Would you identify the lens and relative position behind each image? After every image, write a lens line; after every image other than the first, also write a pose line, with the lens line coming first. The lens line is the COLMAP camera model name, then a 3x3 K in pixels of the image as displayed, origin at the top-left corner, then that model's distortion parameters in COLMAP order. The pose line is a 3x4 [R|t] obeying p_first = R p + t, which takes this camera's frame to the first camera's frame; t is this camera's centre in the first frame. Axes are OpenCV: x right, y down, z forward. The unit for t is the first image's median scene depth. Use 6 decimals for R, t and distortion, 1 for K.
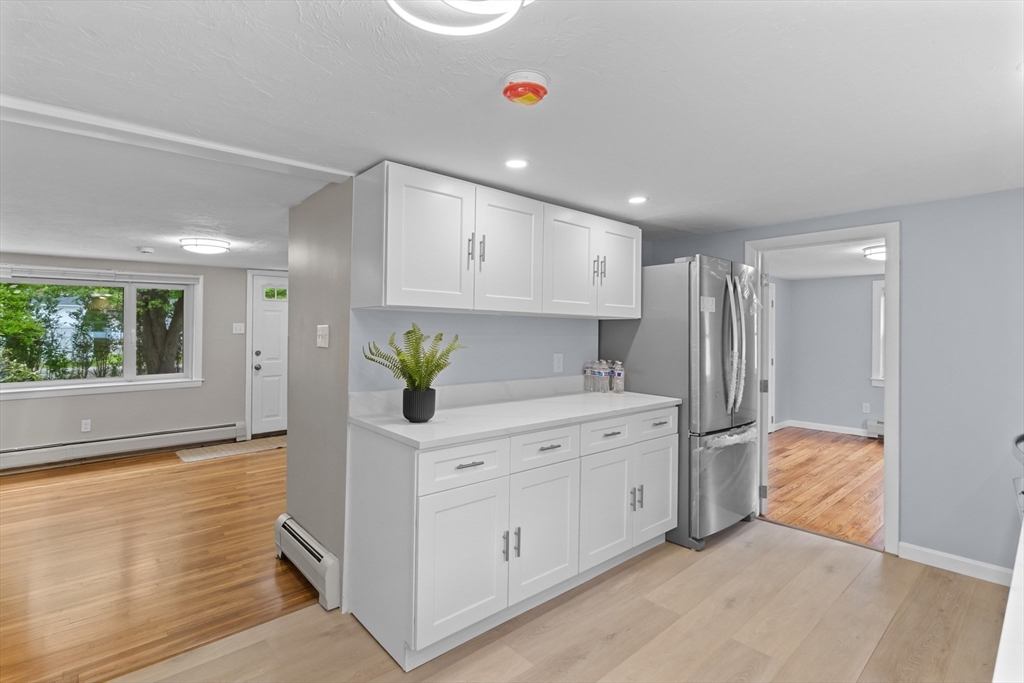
lens RADIAL K [[493.4, 0, 515.4], [0, 493.4, 330.4], [0, 0, 1]] dist [-0.004892, -0.000374]
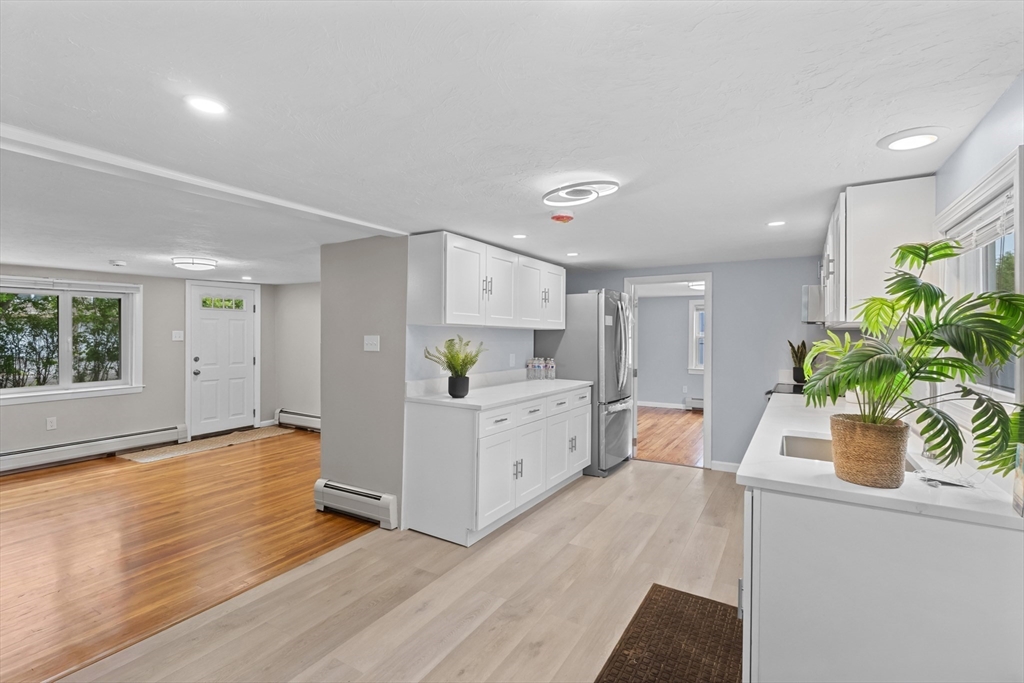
lens RADIAL K [[493.4, 0, 510.2], [0, 493.4, 340.0], [0, 0, 1]] dist [-0.004892, -0.000374]
pose [[0.953824, -0.007769, 0.300265, -0.392245], [0.003665, 0.999892, 0.014229, -0.014641], [-0.300343, -0.012471, 0.953750, -0.412959]]
